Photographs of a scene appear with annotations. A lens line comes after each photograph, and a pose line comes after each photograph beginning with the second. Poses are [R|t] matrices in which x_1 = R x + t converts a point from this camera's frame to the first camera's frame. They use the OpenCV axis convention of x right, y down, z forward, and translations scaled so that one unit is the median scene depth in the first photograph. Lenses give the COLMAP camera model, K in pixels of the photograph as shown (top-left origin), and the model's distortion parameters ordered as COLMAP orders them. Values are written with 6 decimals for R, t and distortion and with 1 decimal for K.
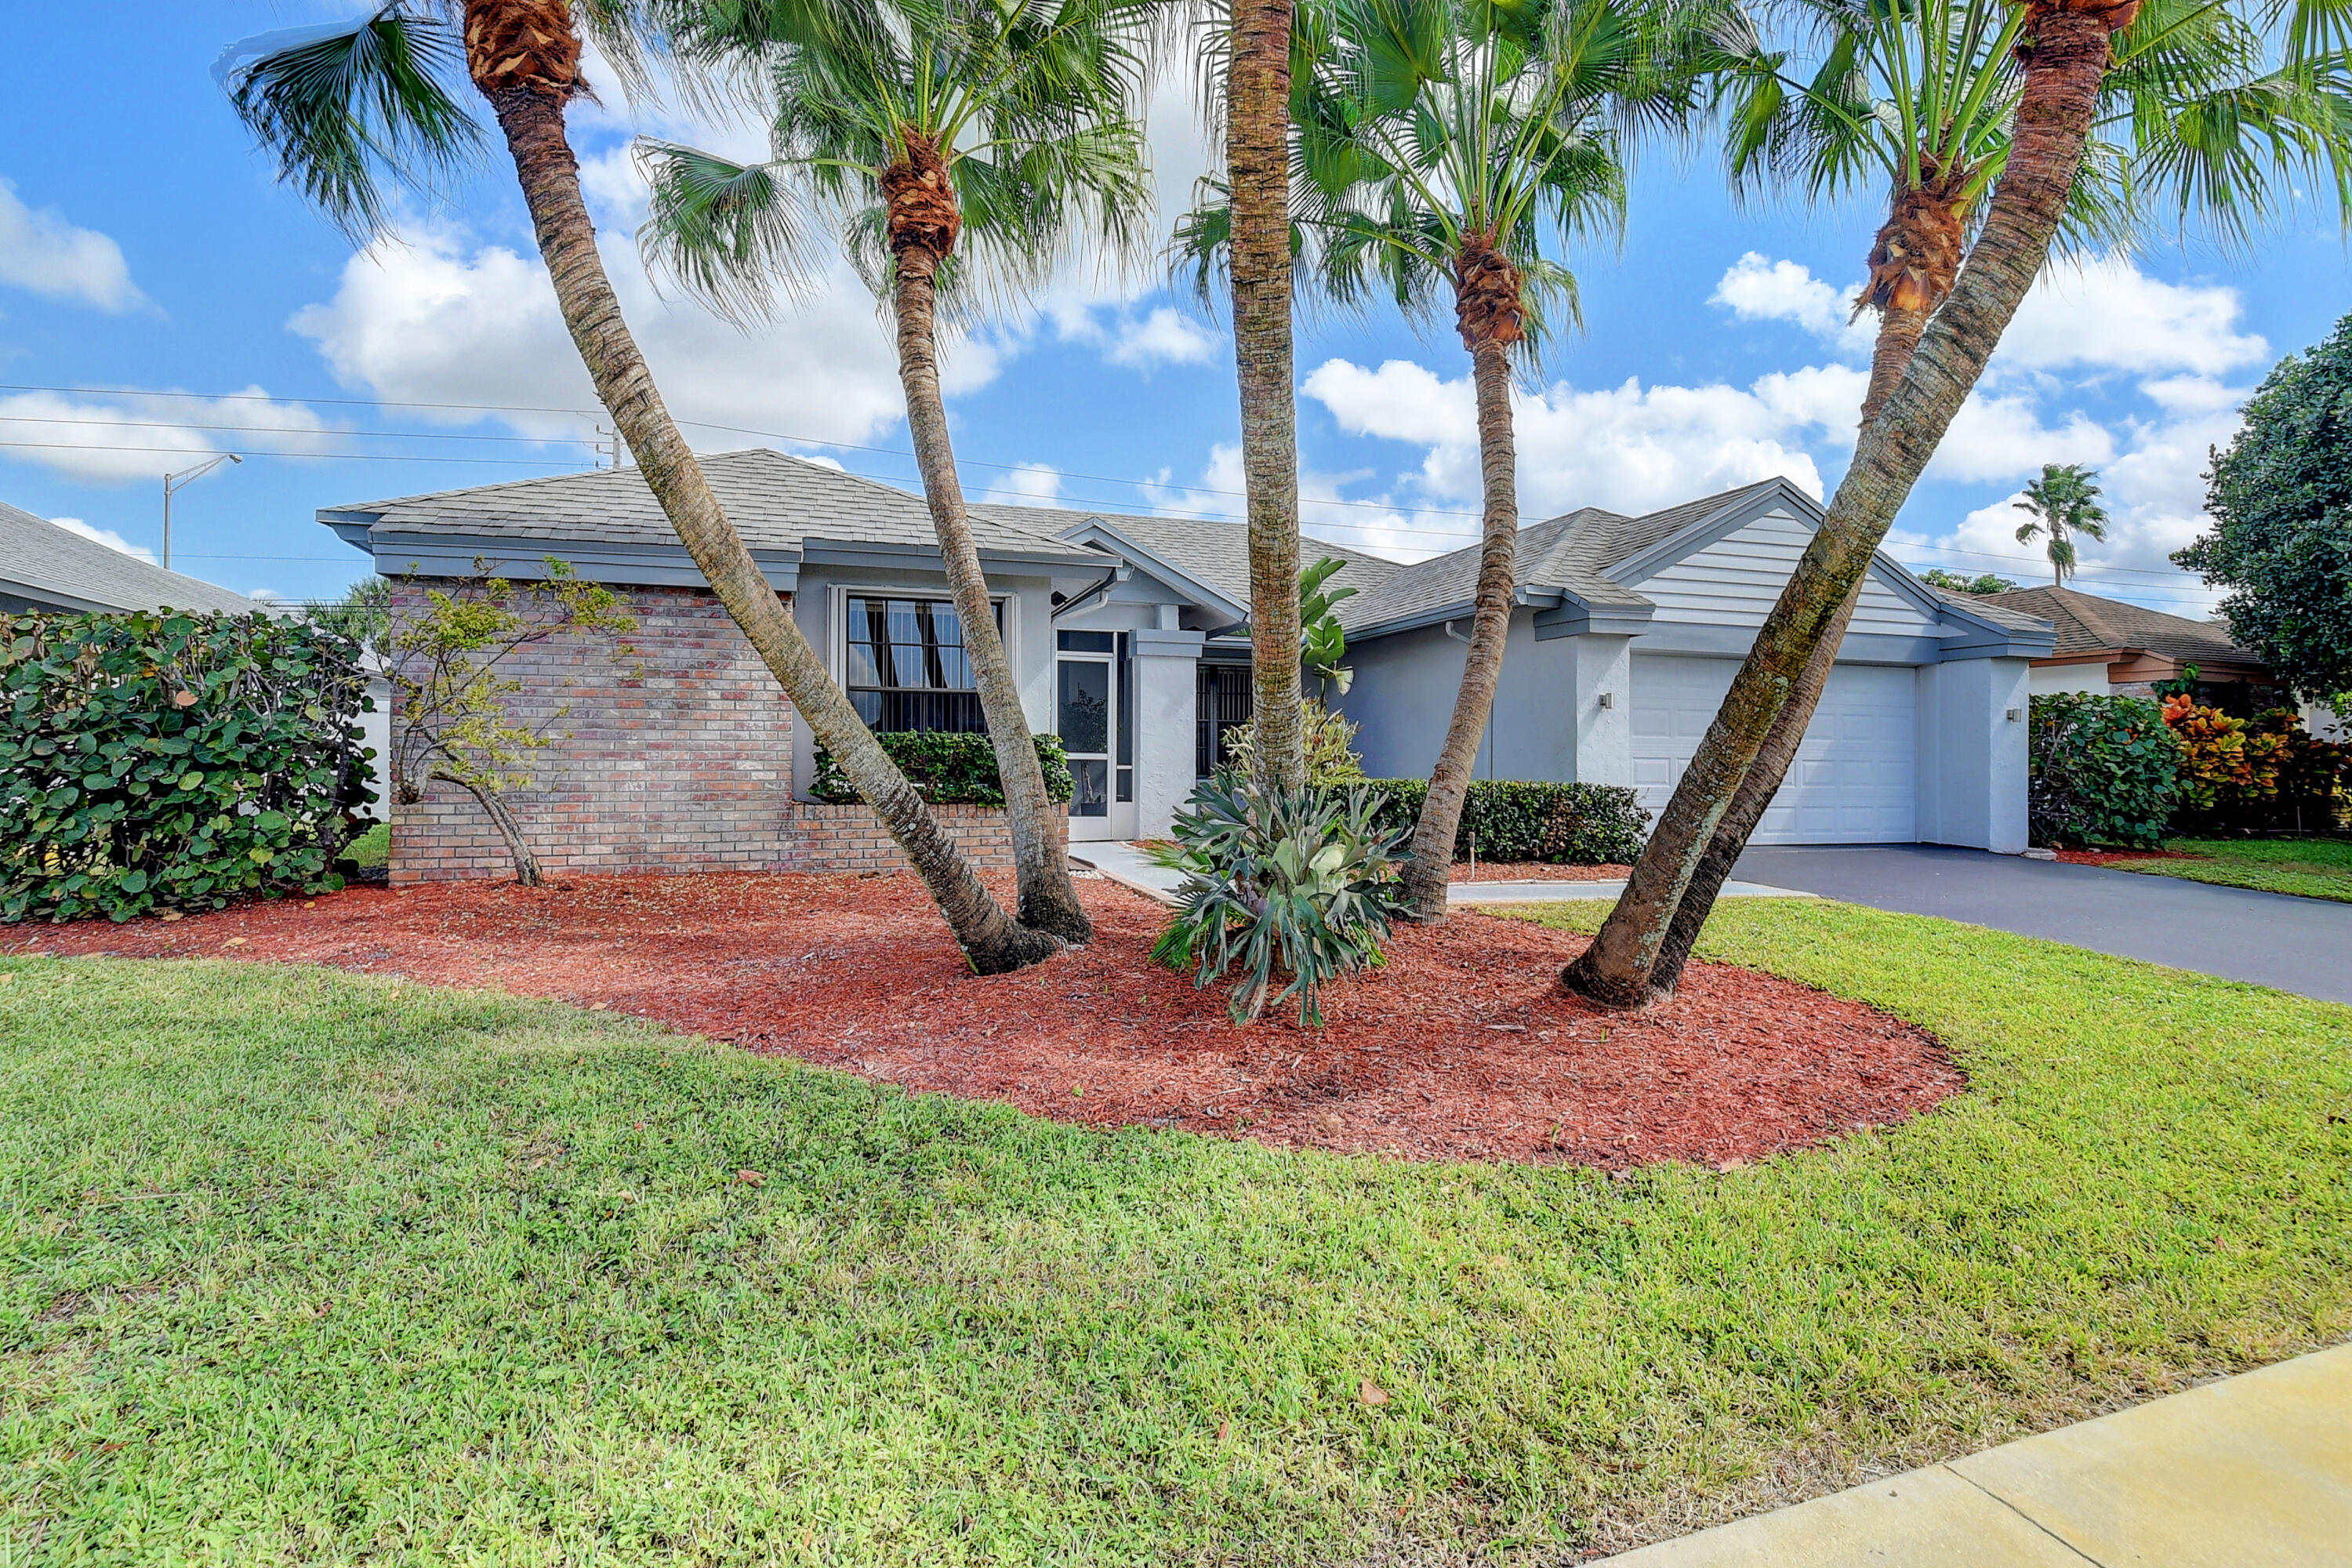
lens RADIAL K [[1101.7, 0, 1176.1], [0, 1101.7, 777.6], [0, 0, 1]] dist [-0.000342, -0.000003]
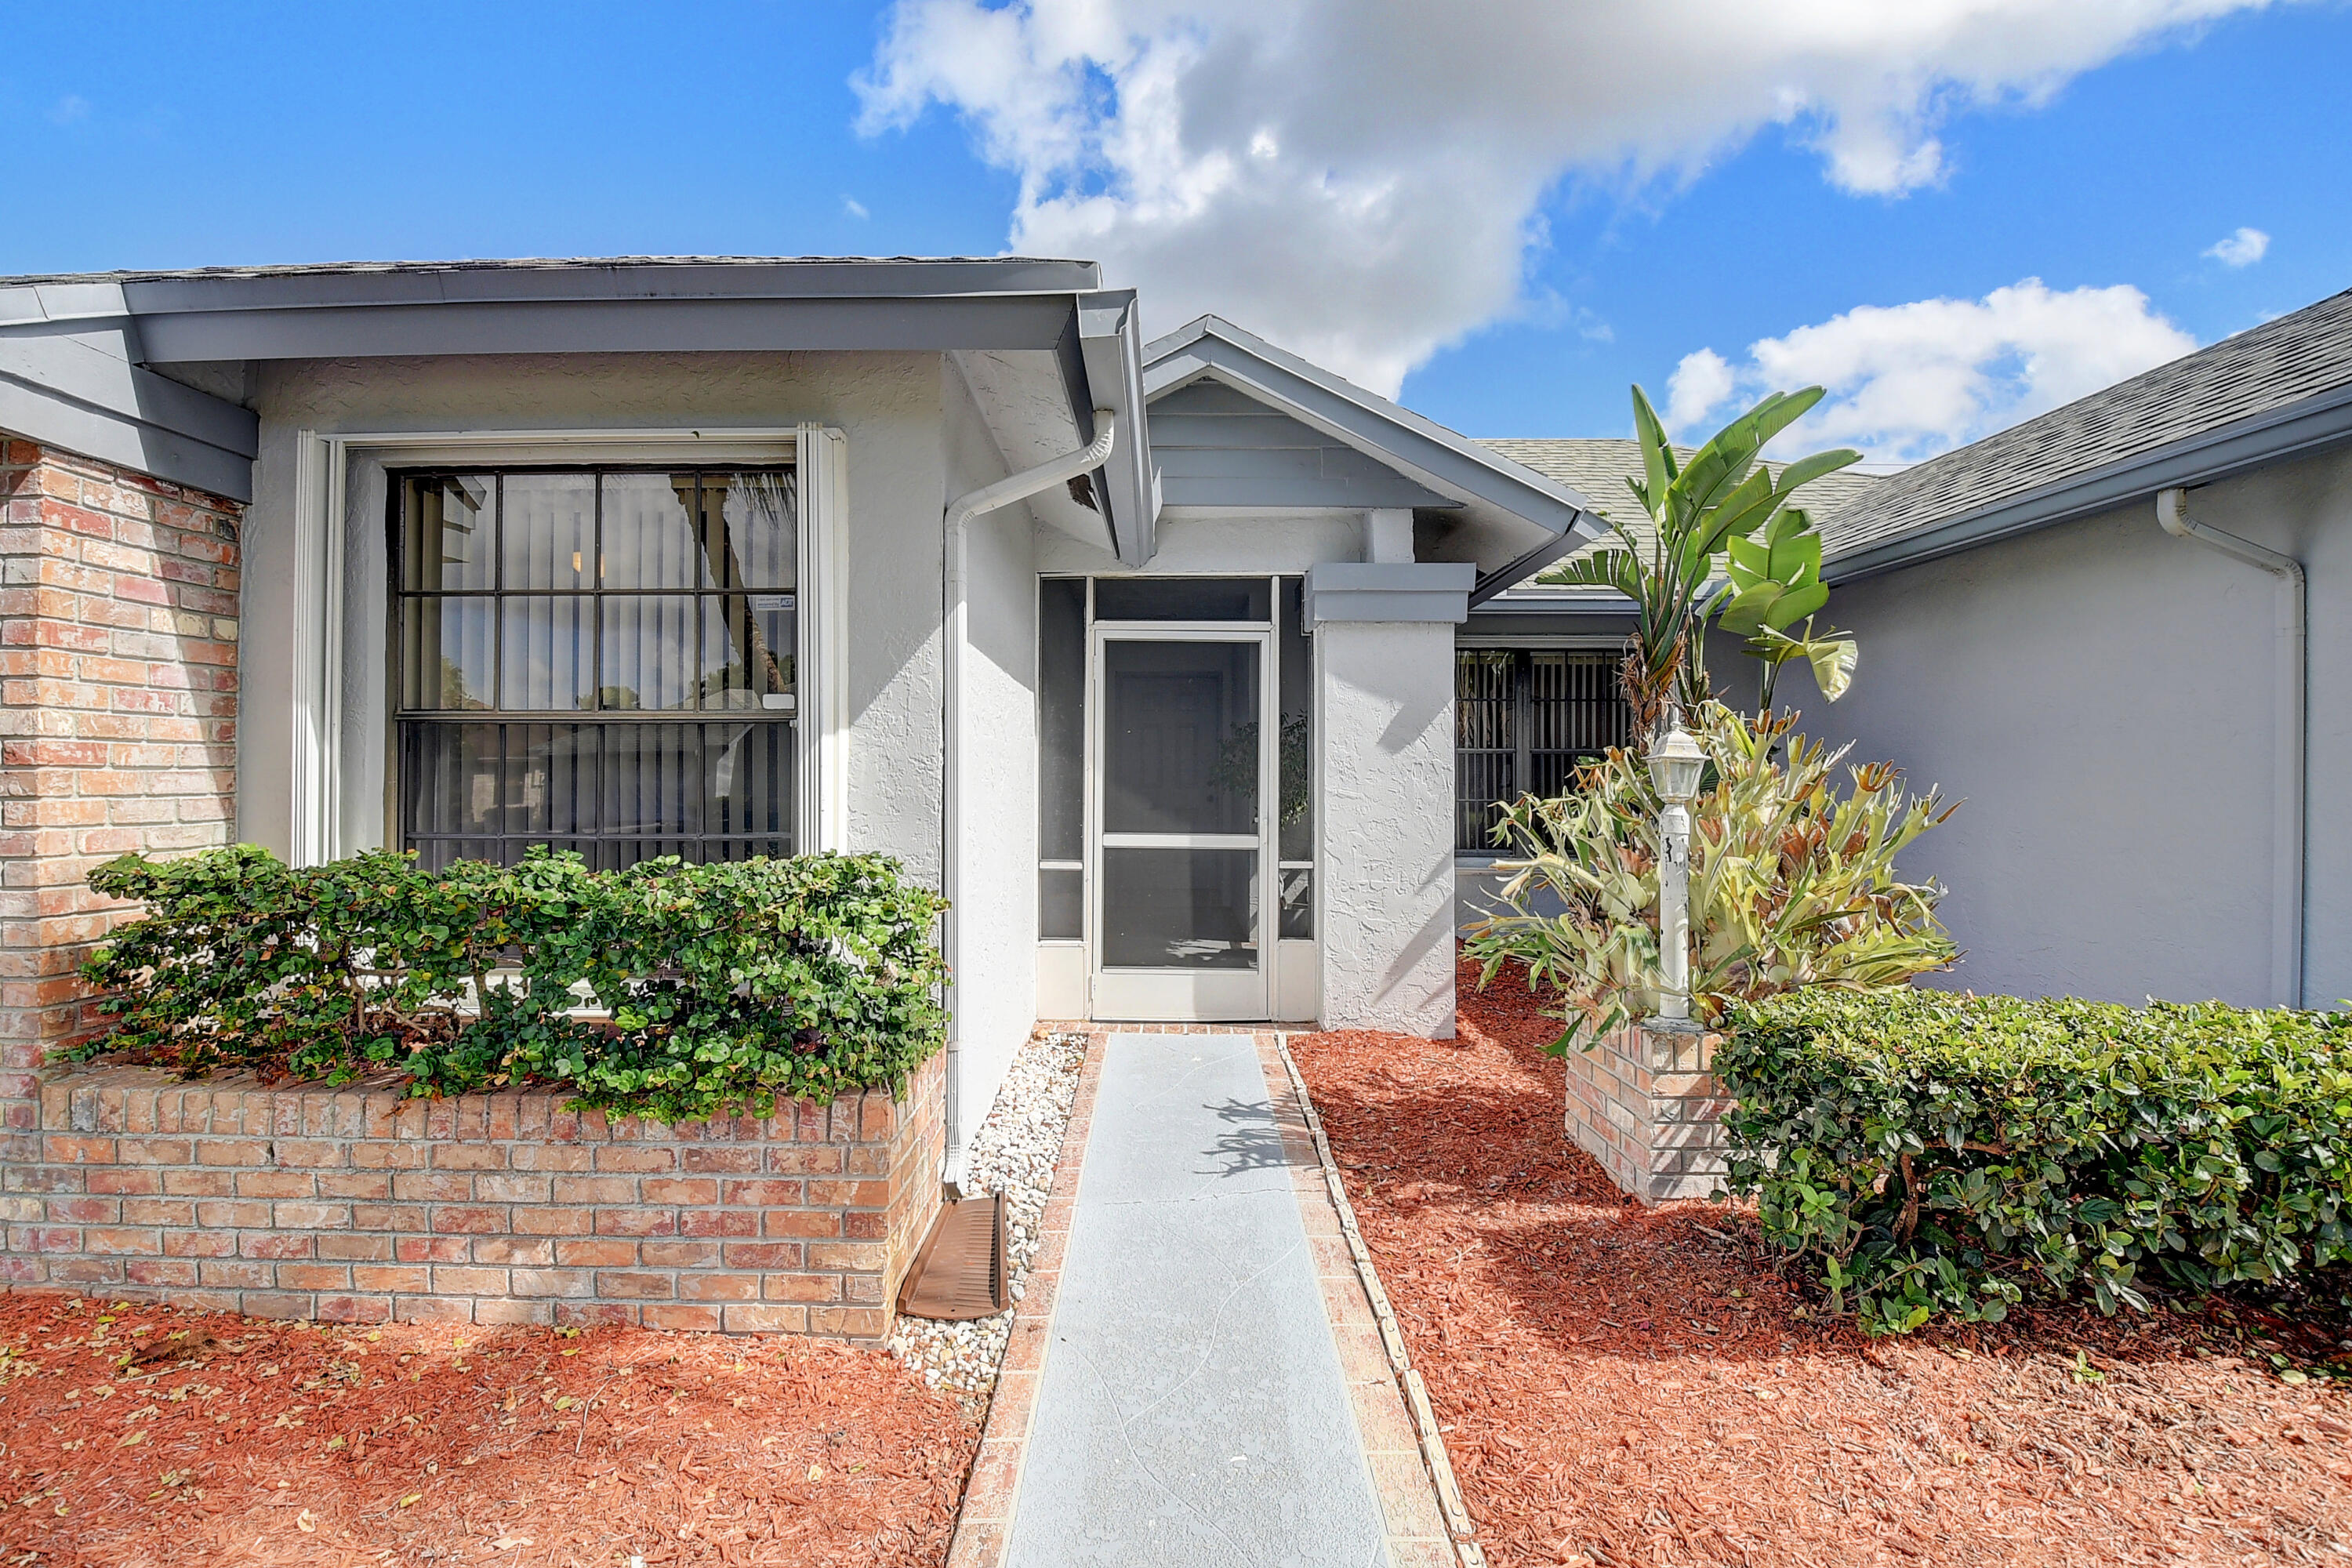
lens RADIAL K [[1056.4, 0, 1175.5], [0, 1056.4, 767.7], [0, 0, 1]] dist [-0.000053, -0.000047]
pose [[0.947085, 0.002493, -0.320974, 0.049211], [-0.004954, 0.999964, -0.006852, -0.047630], [0.320946, 0.008080, 0.947063, 0.562294]]
